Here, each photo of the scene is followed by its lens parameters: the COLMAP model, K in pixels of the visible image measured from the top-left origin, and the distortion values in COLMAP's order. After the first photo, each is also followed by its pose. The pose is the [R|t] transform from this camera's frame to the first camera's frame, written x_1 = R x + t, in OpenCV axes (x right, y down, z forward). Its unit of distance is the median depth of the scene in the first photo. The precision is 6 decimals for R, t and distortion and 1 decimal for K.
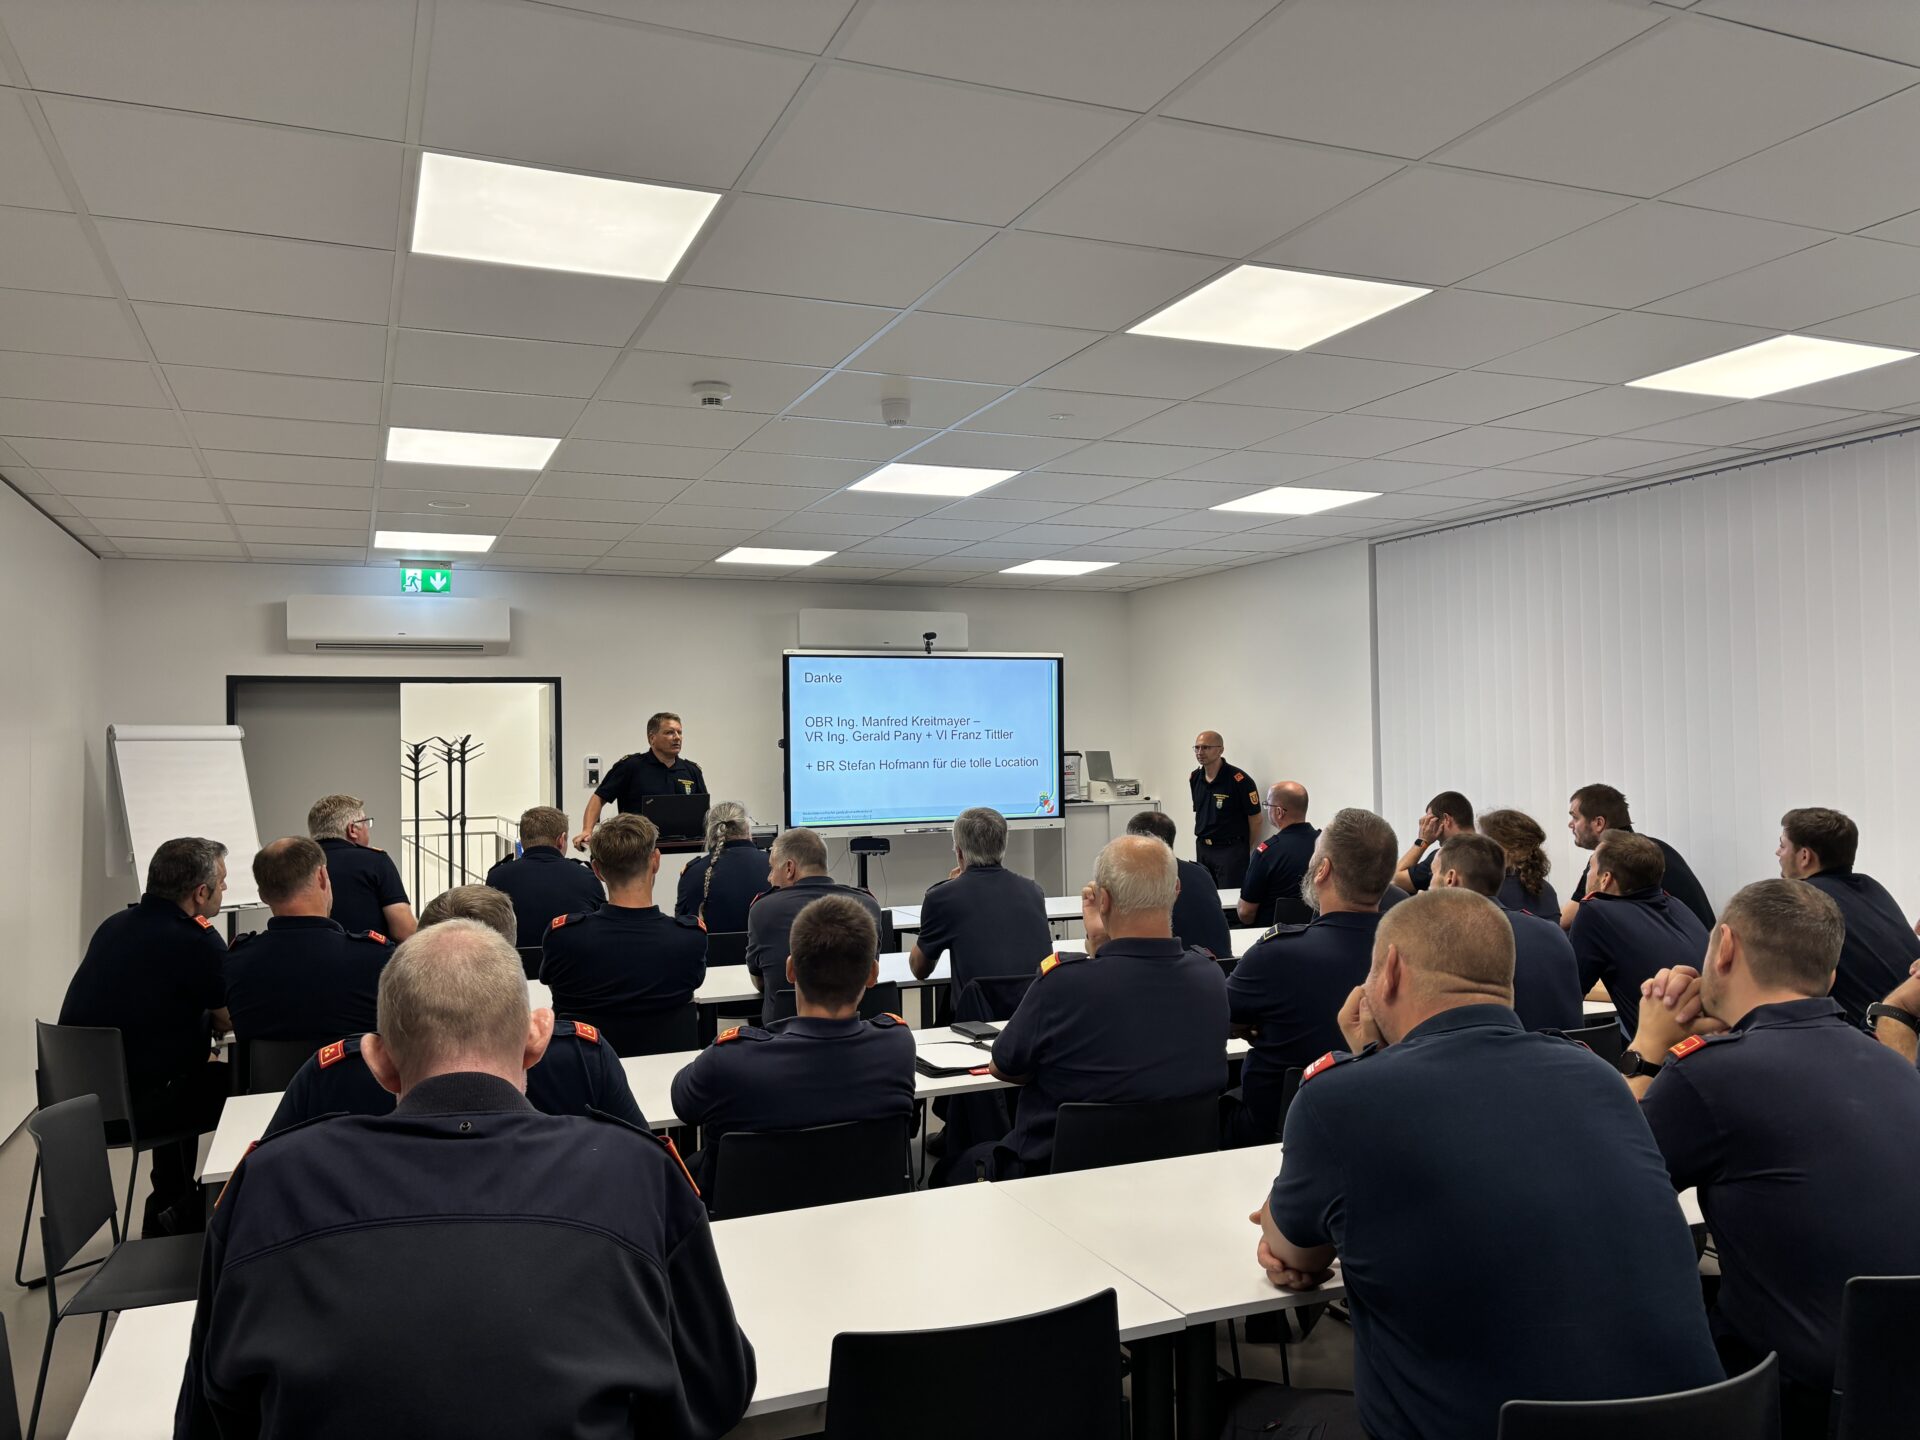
lens RADIAL K [[1443.1, 0, 957.9], [0, 1443.1, 723.5], [0, 0, 1]] dist [0.006398, 0.000676]
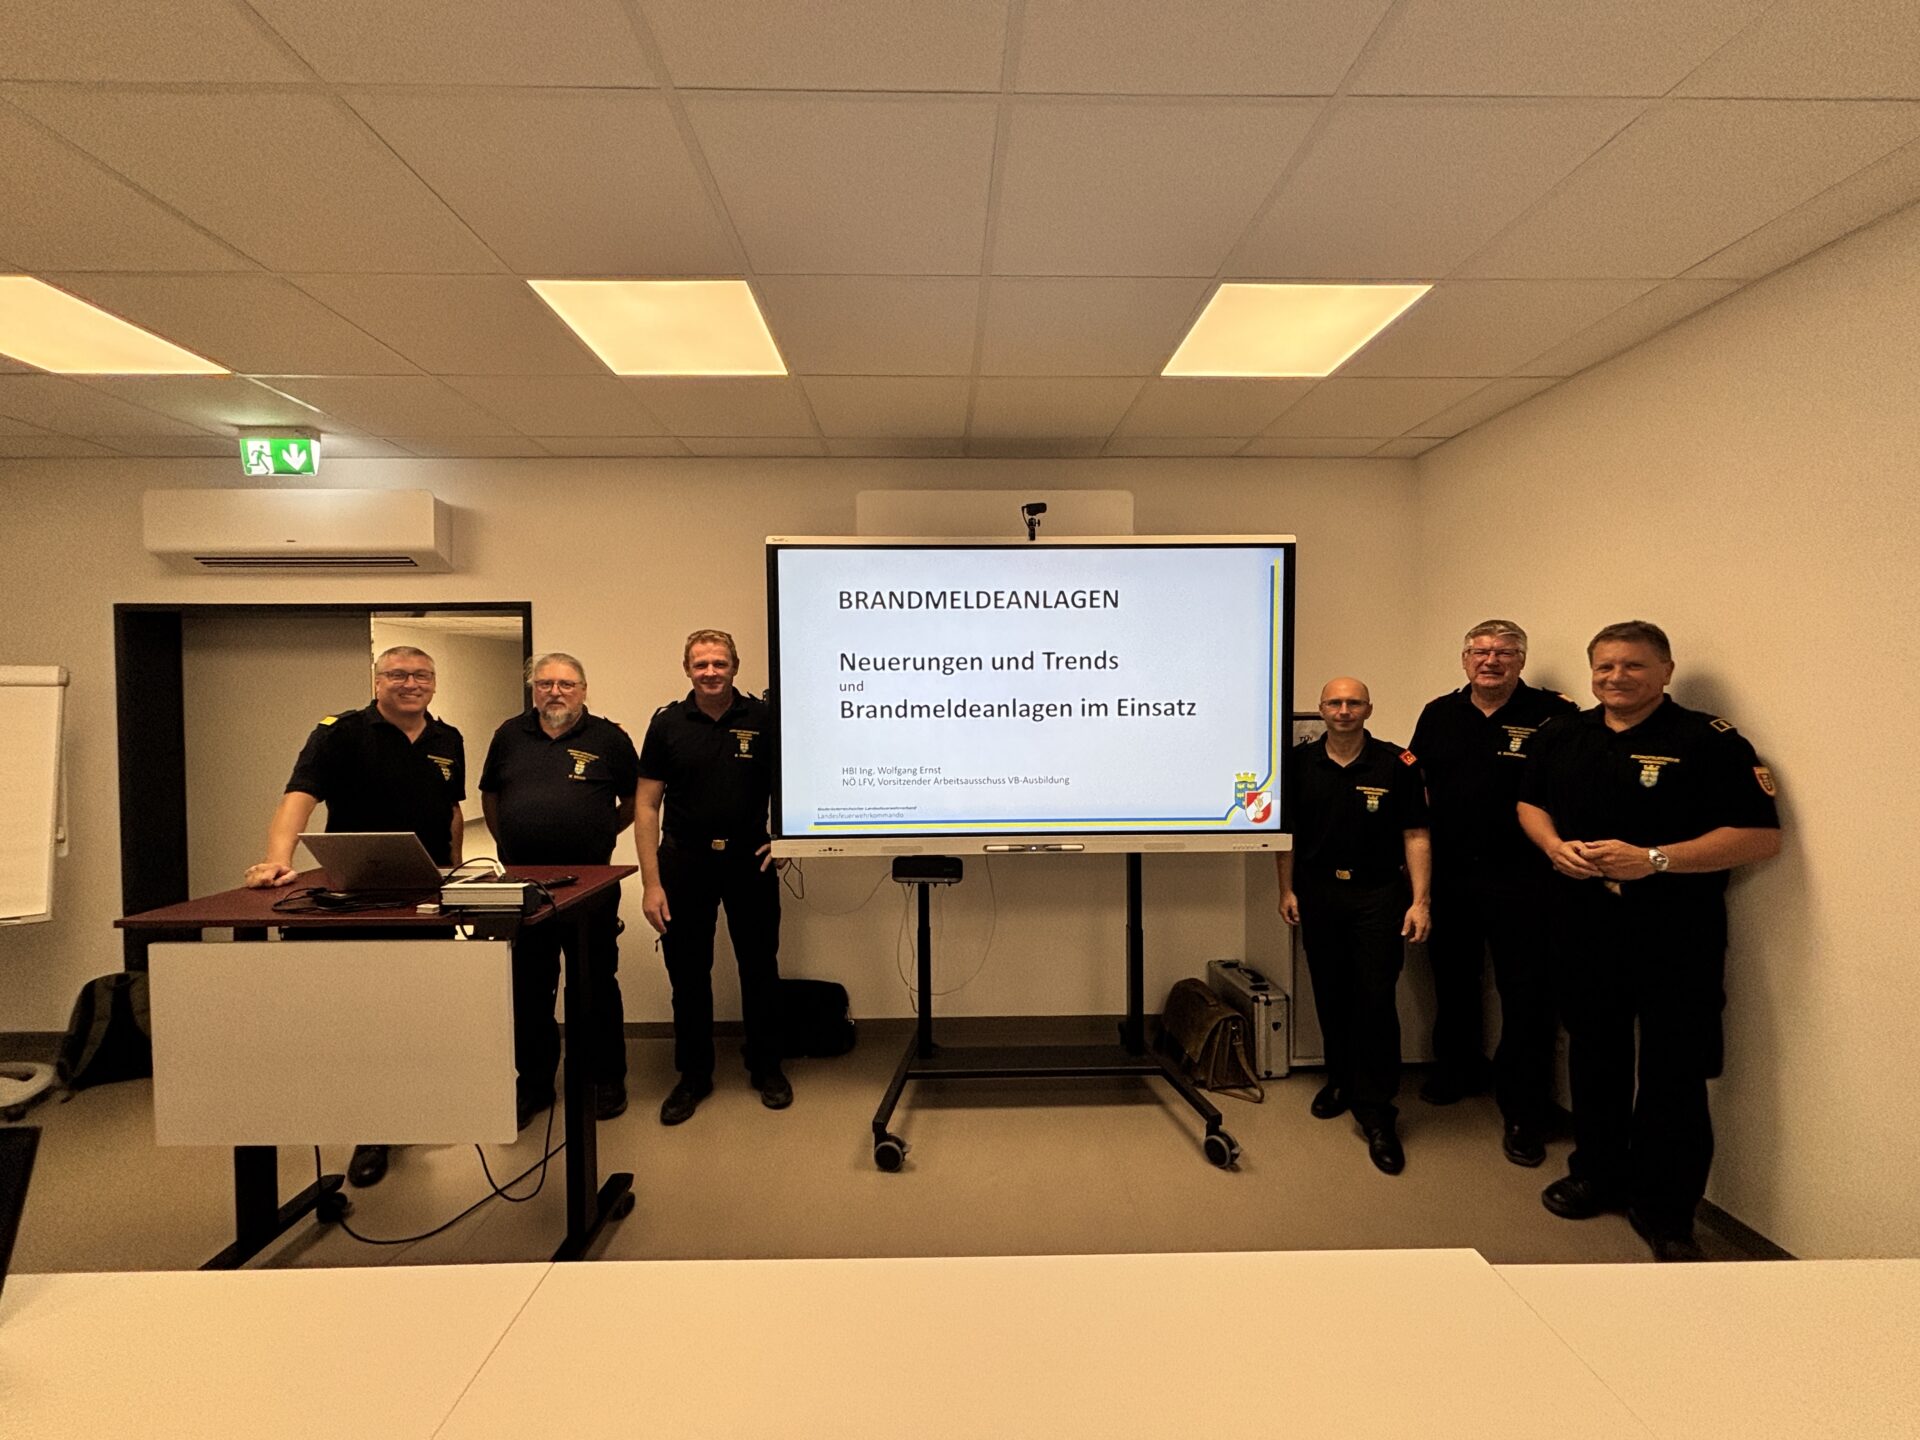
lens RADIAL K [[779.5, 0, 964.0], [0, 779.5, 716.6], [0, 0, 1]] dist [-0.000880, 0.000017]
pose [[0.923816, 0.014399, -0.382566, 0.075176], [-0.003299, 0.999555, 0.029654, 0.012729], [0.382822, -0.026133, 0.923452, 0.716714]]
